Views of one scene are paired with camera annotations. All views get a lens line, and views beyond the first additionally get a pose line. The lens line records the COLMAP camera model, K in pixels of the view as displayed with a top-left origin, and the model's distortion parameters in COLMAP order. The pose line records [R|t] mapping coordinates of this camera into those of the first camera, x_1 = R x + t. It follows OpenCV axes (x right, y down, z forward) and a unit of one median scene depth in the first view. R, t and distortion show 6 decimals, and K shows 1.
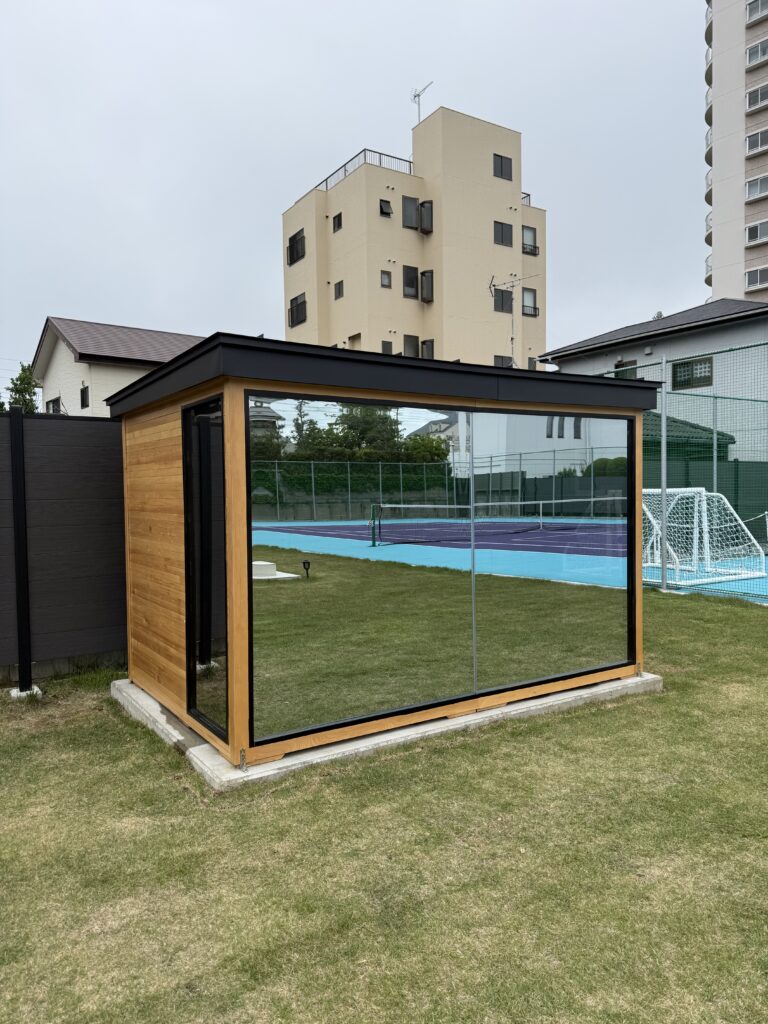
lens RADIAL K [[732.8, 0, 384.0], [0, 732.8, 512.0], [0, 0, 1]] dist [-0.007111, -0.007352]
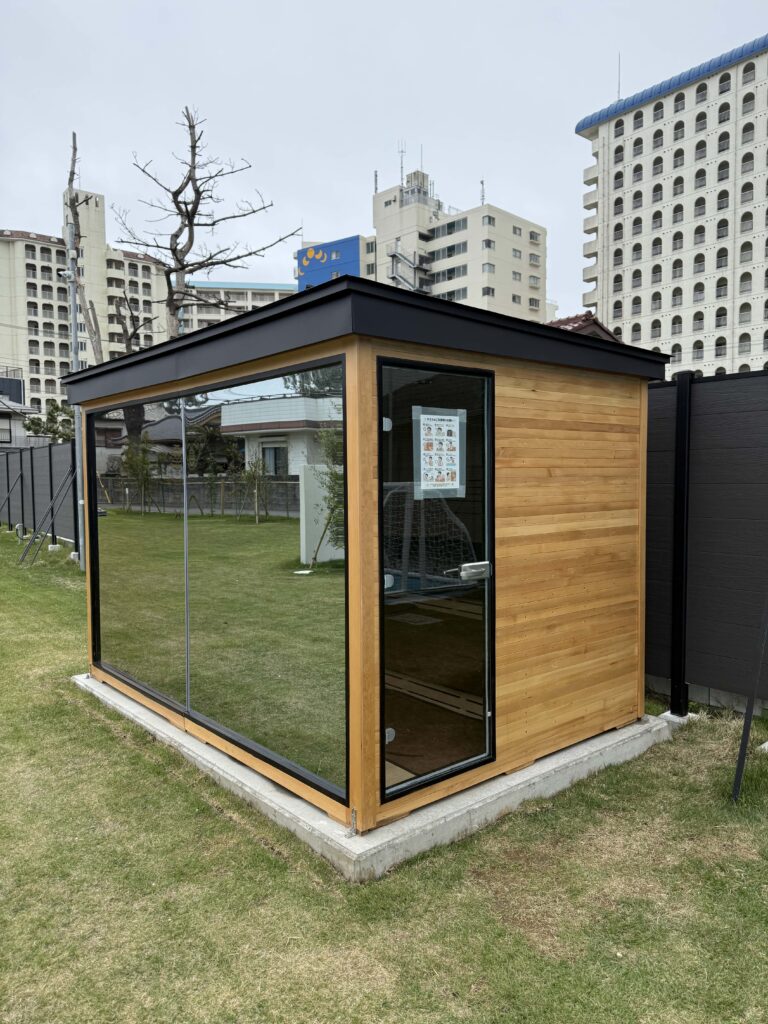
lens RADIAL K [[732.8, 0, 384.0], [0, 732.8, 512.0], [0, 0, 1]] dist [-0.007111, -0.007352]
pose [[0.114585, 0.042730, -0.992494, 1.002347], [-0.026468, 0.998851, 0.039948, -0.030564], [0.993061, 0.021692, 0.115584, 1.113748]]
